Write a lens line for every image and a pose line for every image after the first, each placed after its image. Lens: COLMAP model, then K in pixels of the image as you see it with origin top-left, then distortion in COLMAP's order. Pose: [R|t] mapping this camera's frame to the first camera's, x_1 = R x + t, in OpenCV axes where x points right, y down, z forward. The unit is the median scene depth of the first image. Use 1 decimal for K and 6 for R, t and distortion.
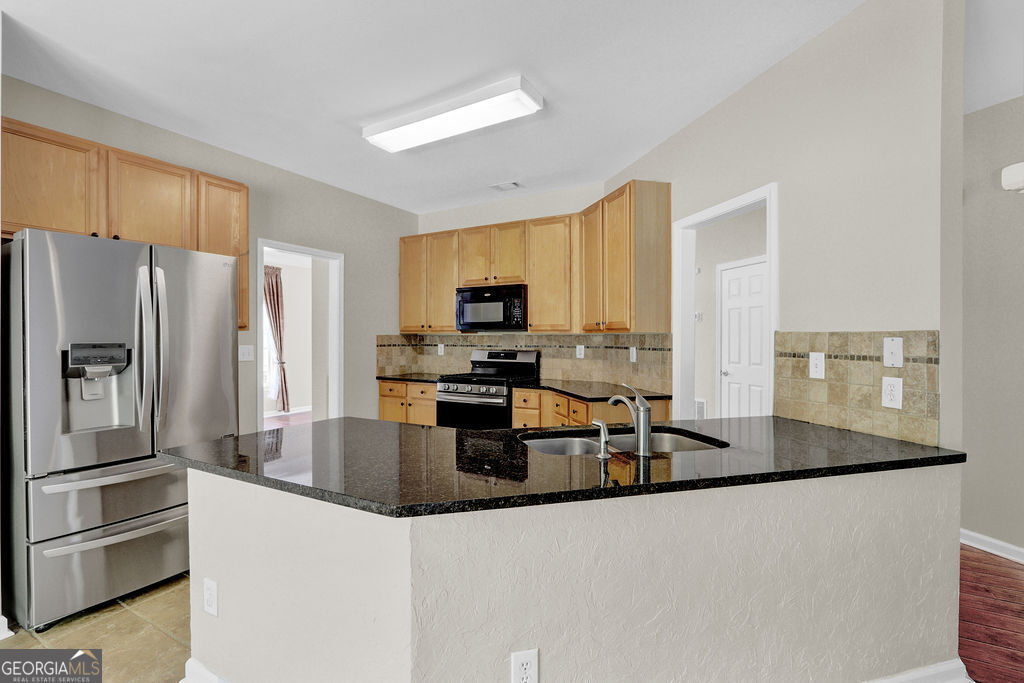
lens RADIAL K [[475.1, 0, 507.2], [0, 475.1, 340.9], [0, 0, 1]] dist [-0.019663, 0.005281]
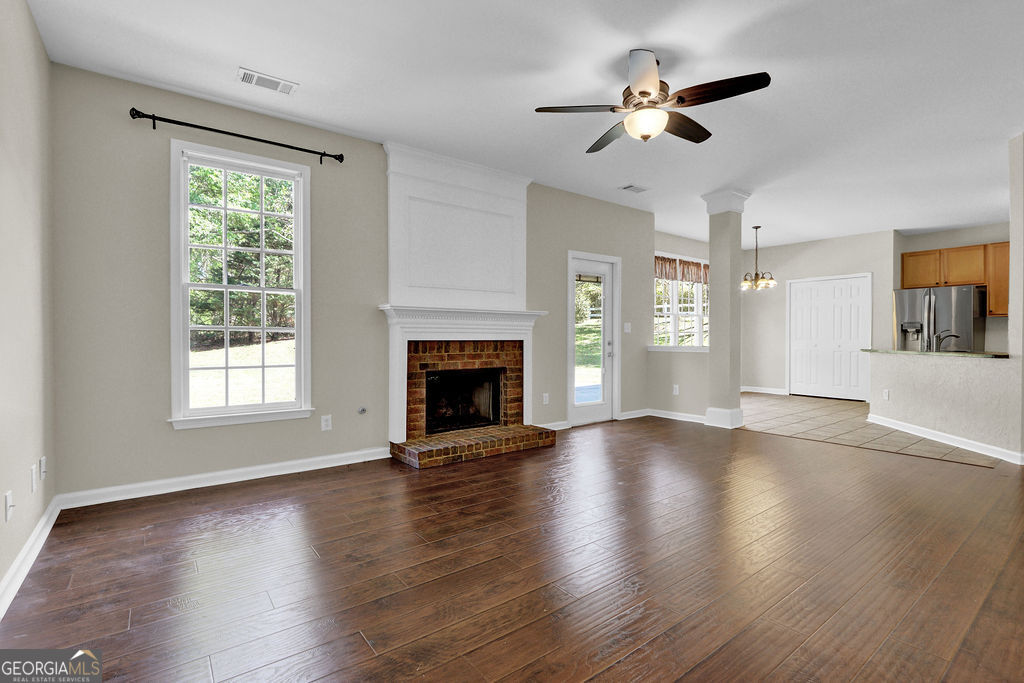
lens RADIAL K [[475.1, 0, 502.7], [0, 475.1, 339.4], [0, 0, 1]] dist [-0.019663, 0.005281]
pose [[-0.385958, 0.005582, -0.922500, 2.507737], [-0.009250, 0.999908, 0.009920, 0.093579], [0.922470, 0.012362, -0.385871, -0.268516]]
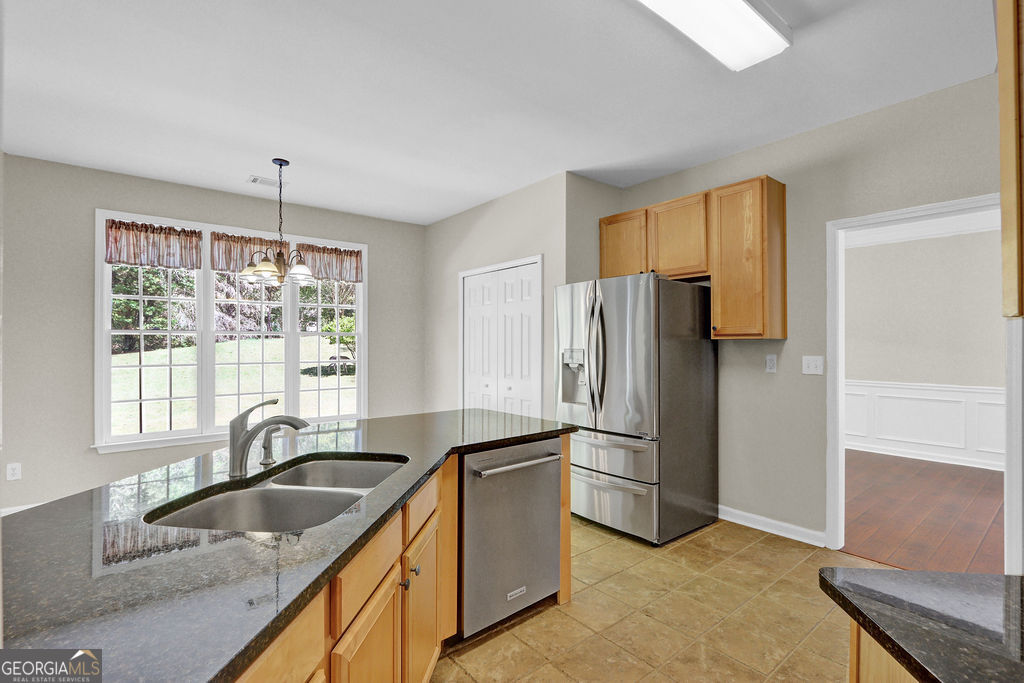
lens RADIAL K [[475.1, 0, 510.6], [0, 475.1, 340.8], [0, 0, 1]] dist [-0.019663, 0.005281]
pose [[-0.352444, -0.003076, -0.935828, 0.568867], [-0.008314, 0.999965, -0.000156, -0.018183], [0.935796, 0.007725, -0.352457, 1.083665]]
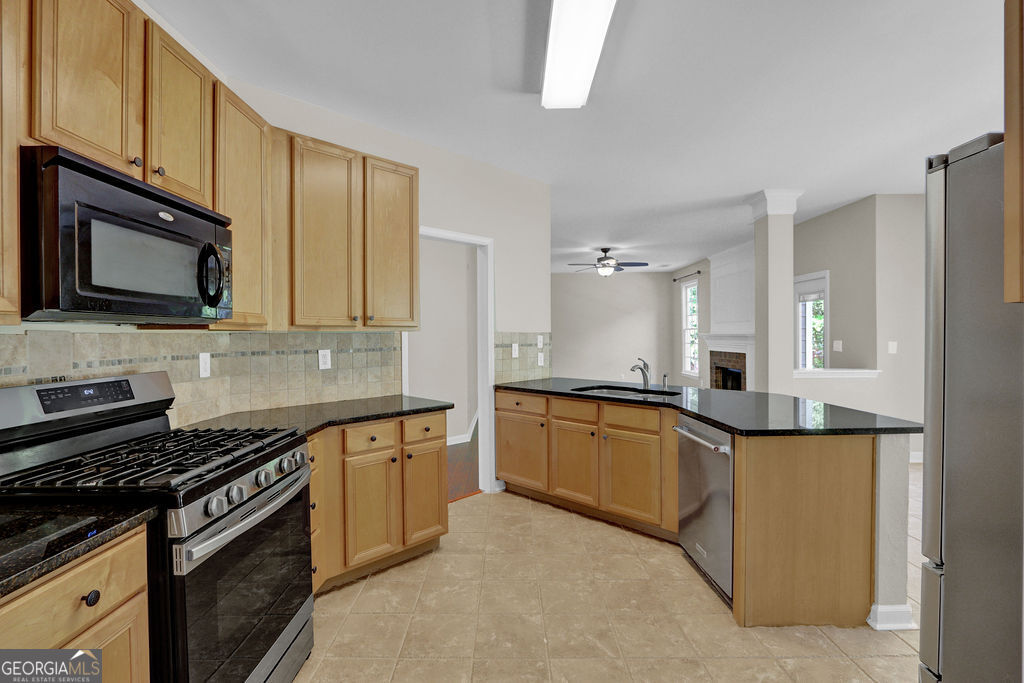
lens RADIAL K [[475.1, 0, 504.2], [0, 475.1, 337.5], [0, 0, 1]] dist [-0.019663, 0.005281]
pose [[-0.505569, -0.003528, 0.862779, -0.753094], [0.010901, 0.999886, 0.010476, -0.015385], [-0.862717, 0.014701, -0.505473, 1.590502]]
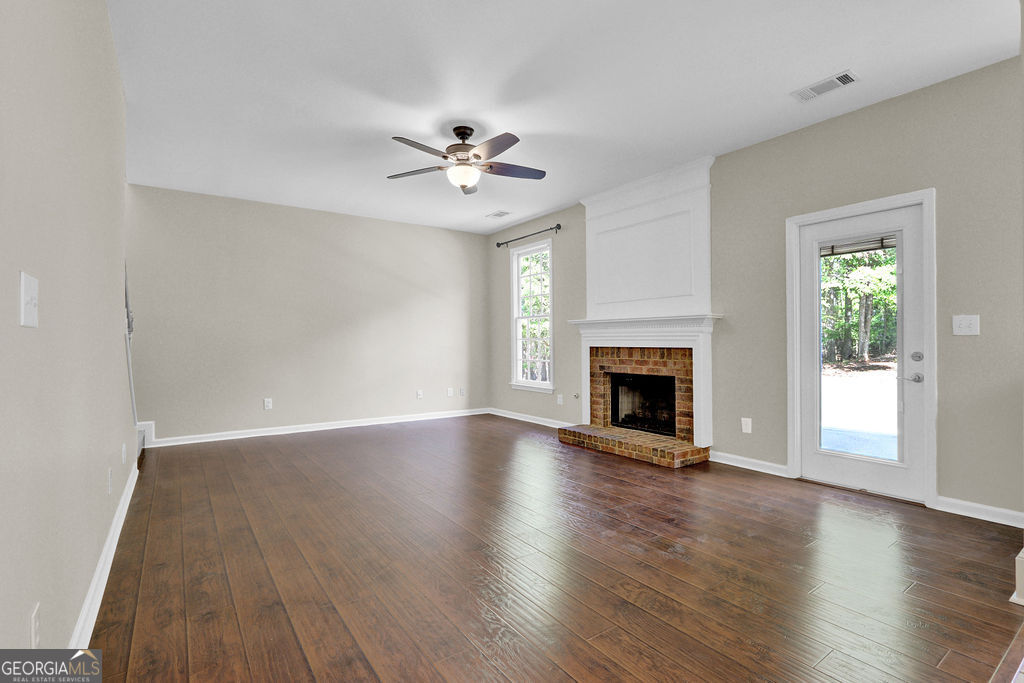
lens RADIAL K [[475.1, 0, 510.2], [0, 475.1, 340.5], [0, 0, 1]] dist [-0.019663, 0.005281]
pose [[-0.915001, 0.002645, 0.403443, 0.748292], [0.004080, 0.999988, 0.002697, 0.082980], [-0.403431, 0.004114, -0.915001, 0.785479]]
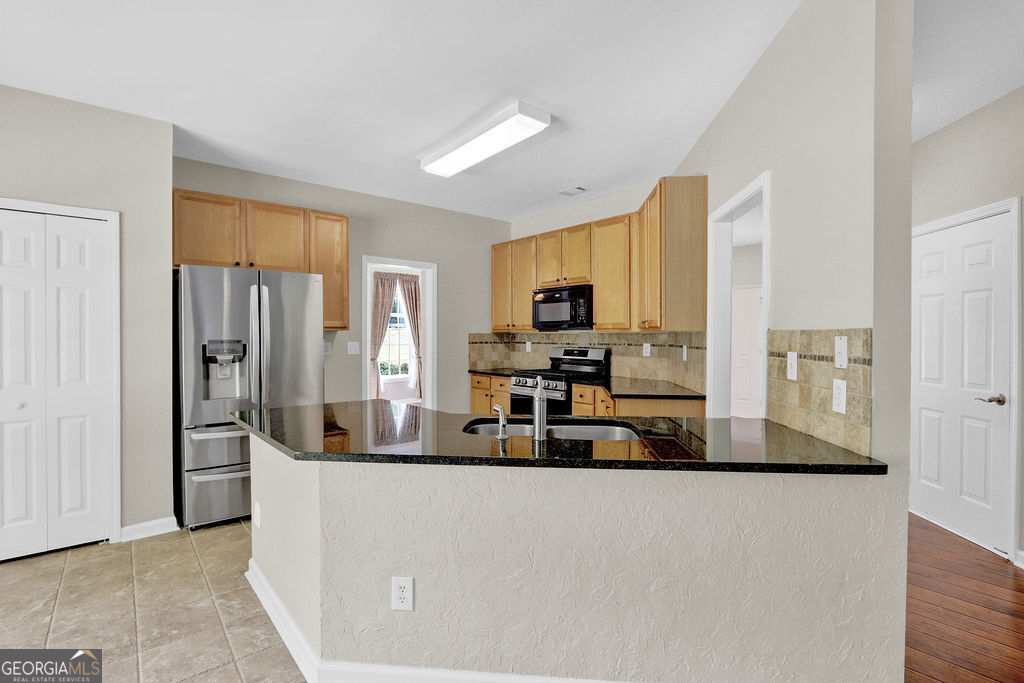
lens RADIAL K [[475.1, 0, 505.9], [0, 475.1, 341.6], [0, 0, 1]] dist [-0.019663, 0.005281]
pose [[0.938597, 0.003913, -0.344993, 0.358072], [-0.001807, 0.999978, 0.006427, -0.000592], [0.345010, -0.005410, 0.938583, -0.057691]]
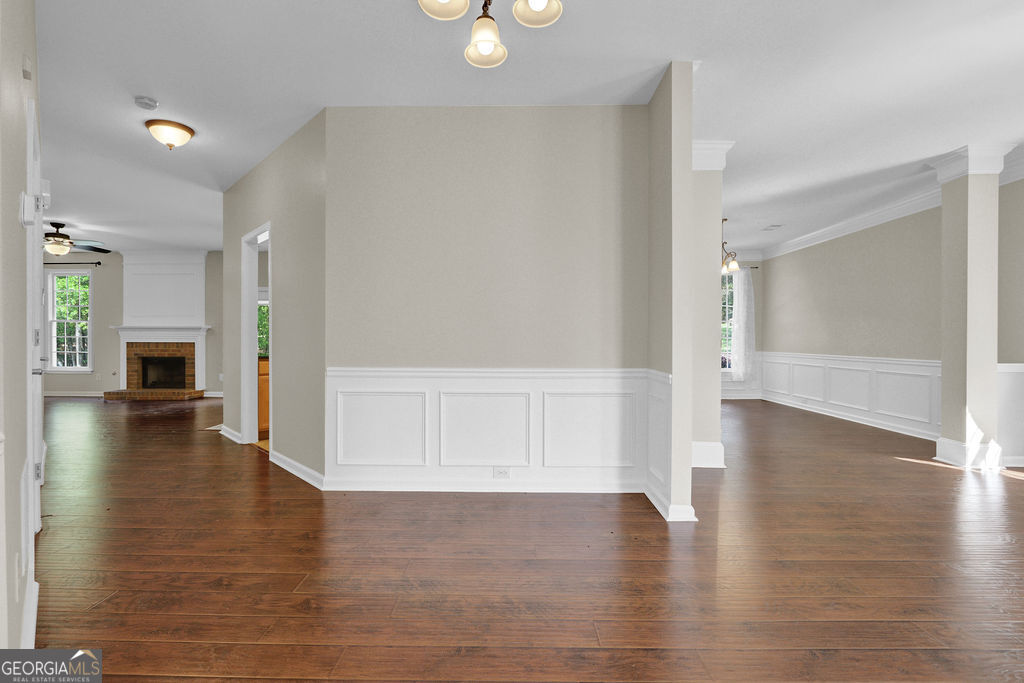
lens RADIAL K [[475.1, 0, 508.1], [0, 475.1, 339.6], [0, 0, 1]] dist [-0.019663, 0.005281]
pose [[-0.865341, -0.003160, -0.501173, 0.594631], [-0.005624, 0.999978, 0.003405, 0.073089], [0.501152, 0.005765, -0.865340, 2.923530]]
